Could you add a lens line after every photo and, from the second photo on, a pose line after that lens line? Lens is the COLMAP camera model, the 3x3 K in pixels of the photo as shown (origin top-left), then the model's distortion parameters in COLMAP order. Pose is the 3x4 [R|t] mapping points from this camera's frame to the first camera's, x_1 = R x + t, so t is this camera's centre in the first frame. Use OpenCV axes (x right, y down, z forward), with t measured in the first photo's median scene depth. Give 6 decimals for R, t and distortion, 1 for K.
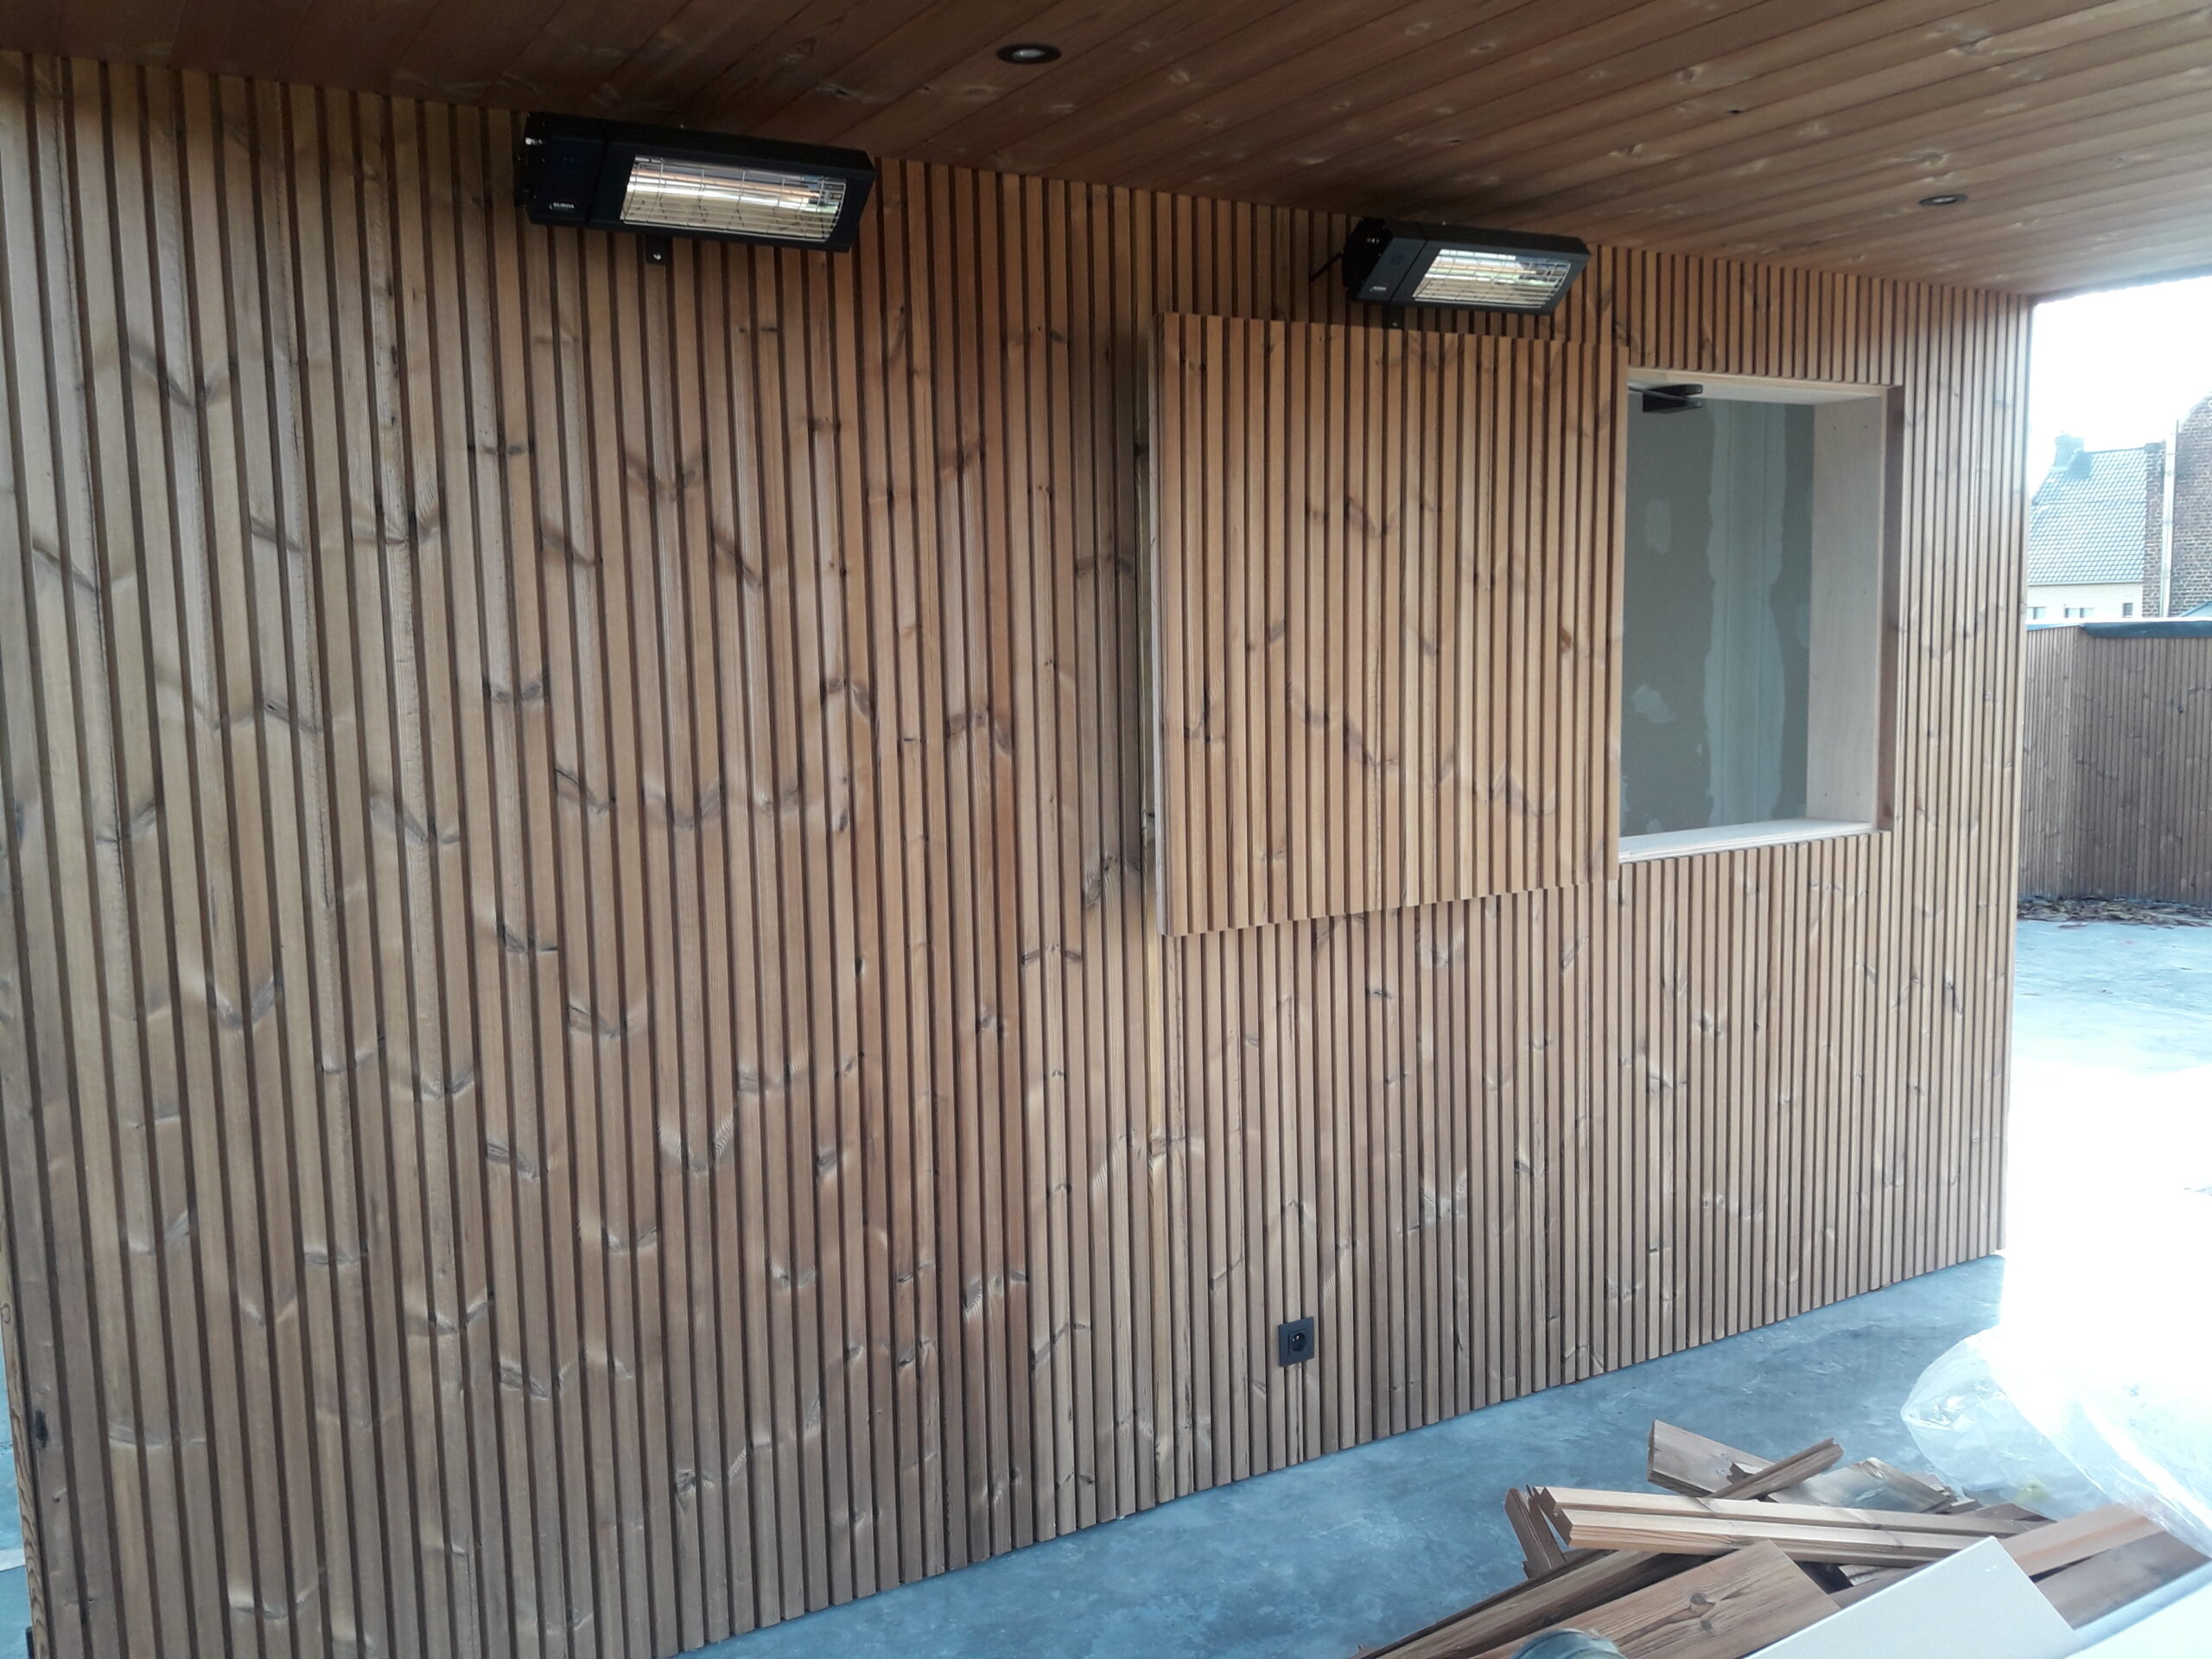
lens RADIAL K [[1801.5, 0, 1106.0], [0, 1801.5, 829.5], [0, 0, 1]] dist [0.117540, -0.204562]
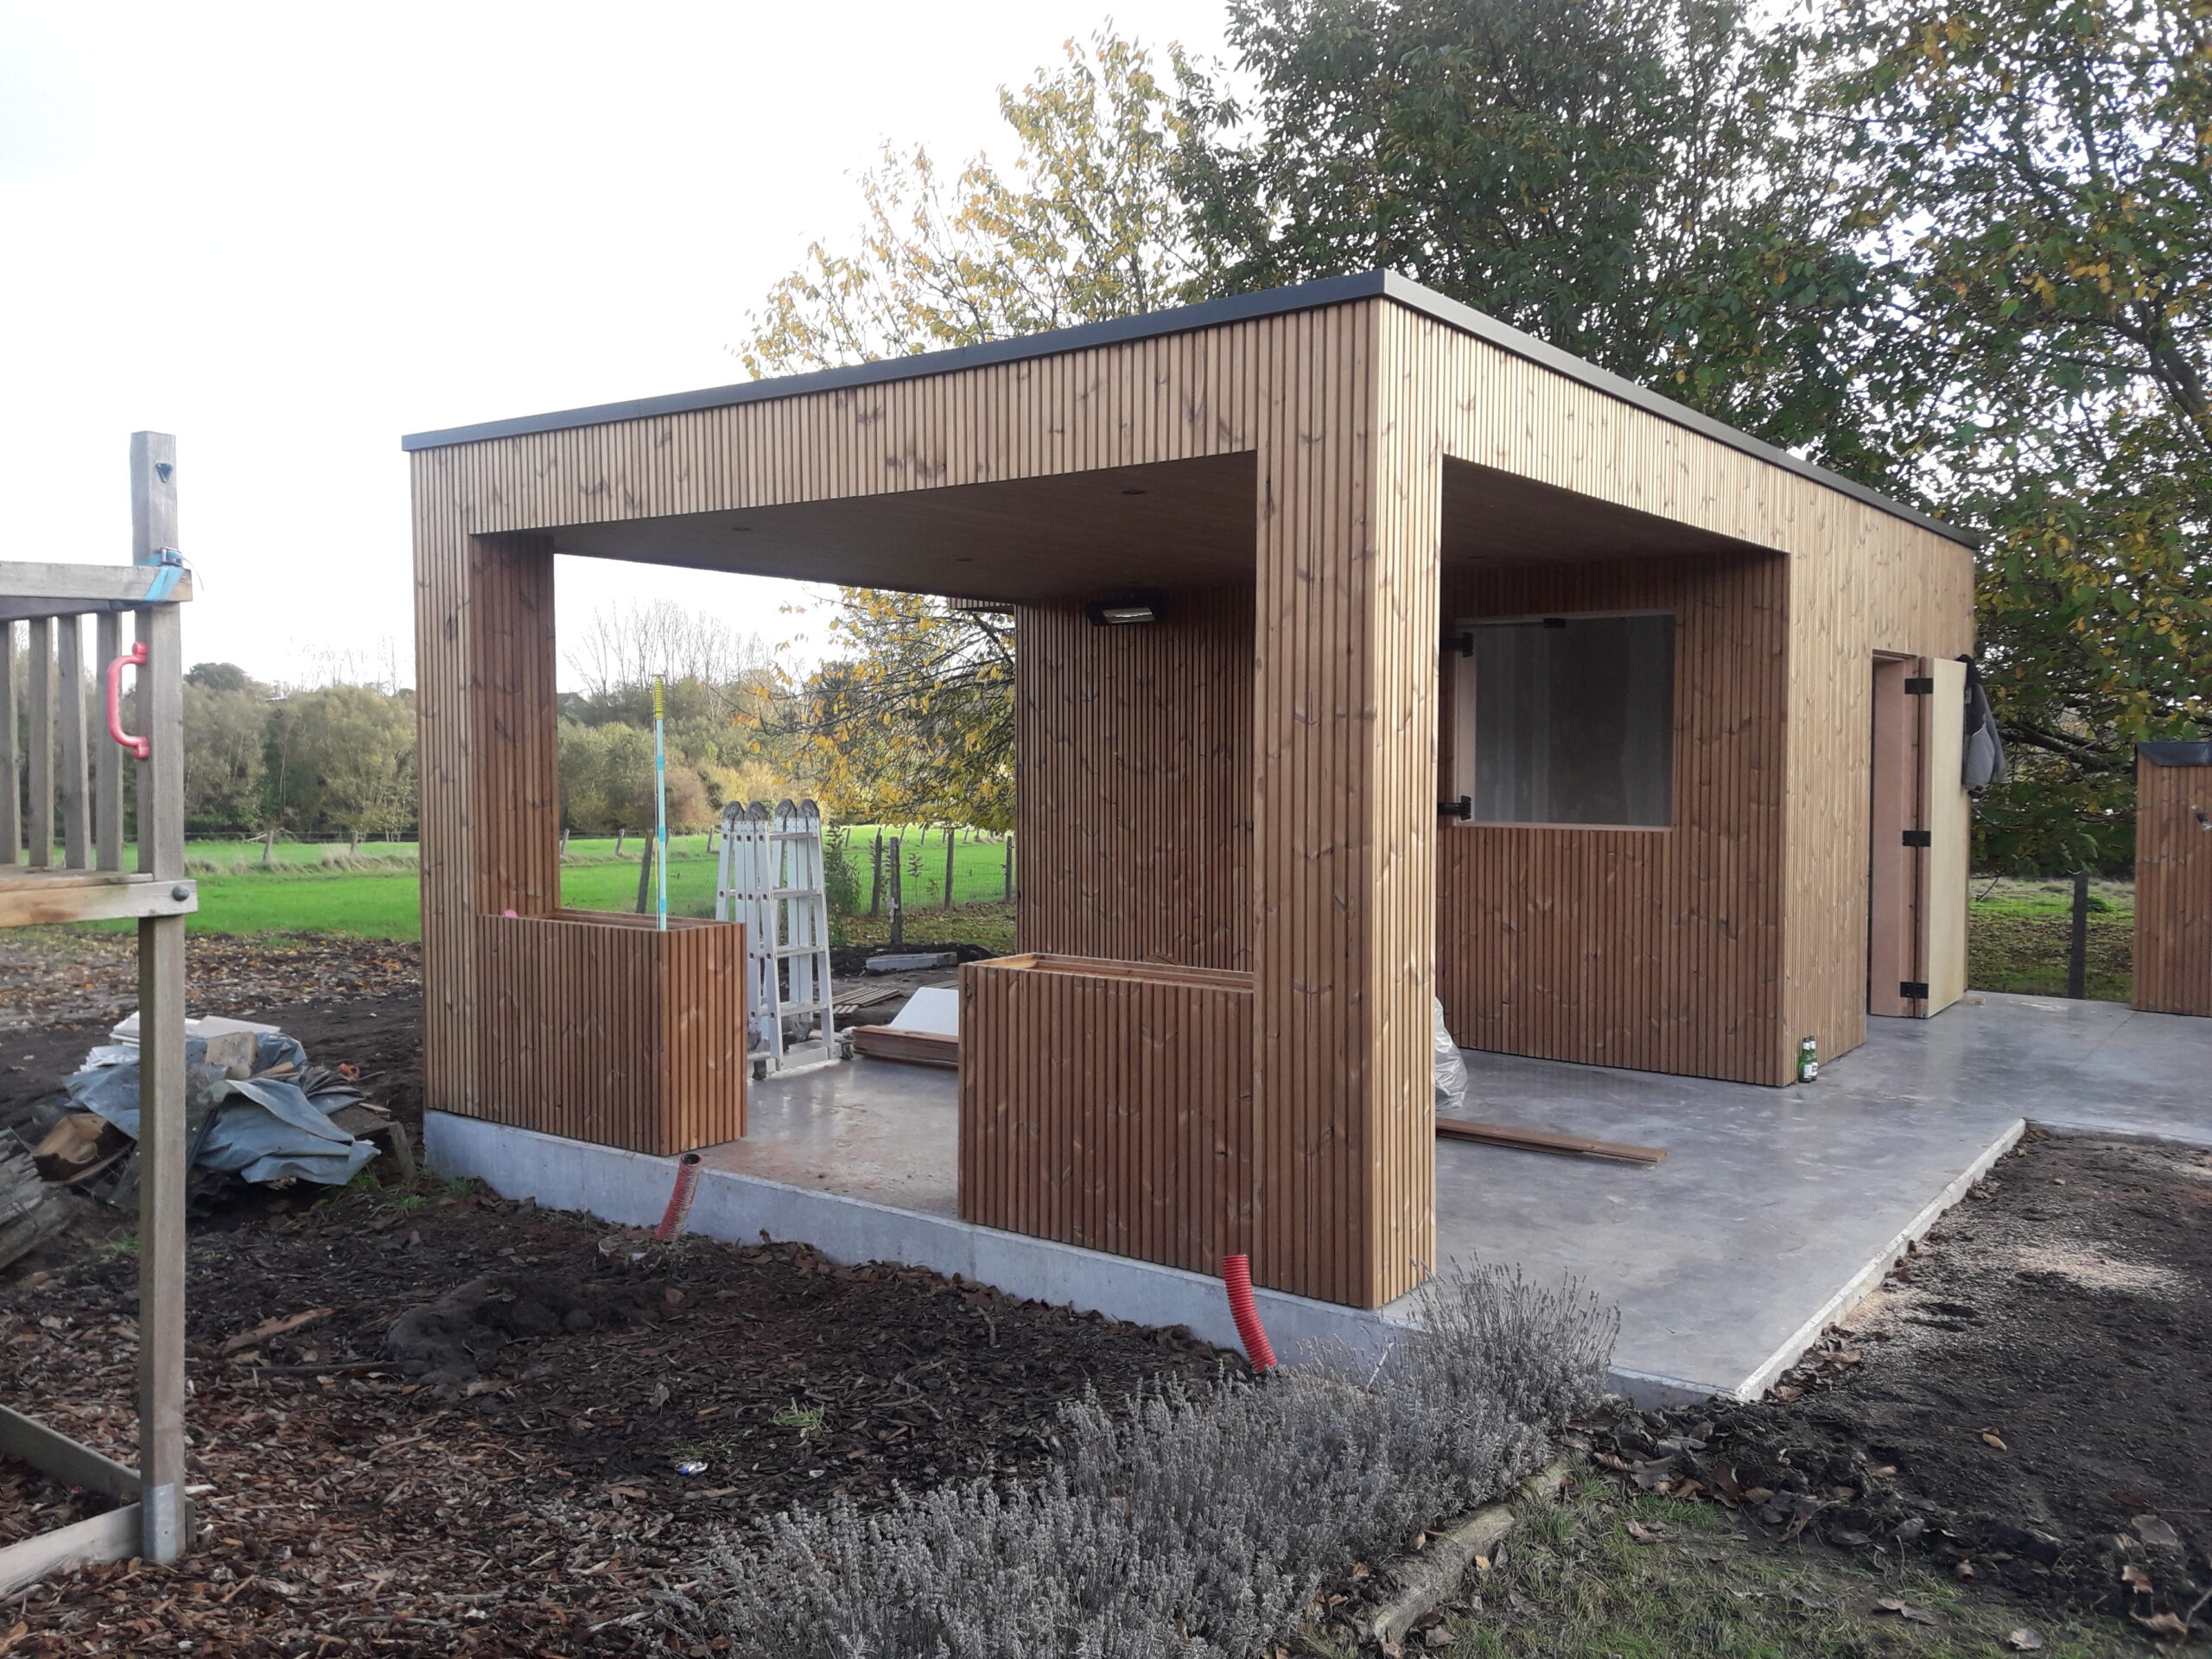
lens RADIAL K [[1801.5, 0, 1106.0], [0, 1801.5, 829.5], [0, 0, 1]] dist [0.117540, -0.204562]
pose [[0.402579, 0.062154, -0.913273, 2.125852], [-0.119310, 0.992744, 0.014969, 0.042989], [0.907577, 0.102936, 0.407073, -0.384838]]
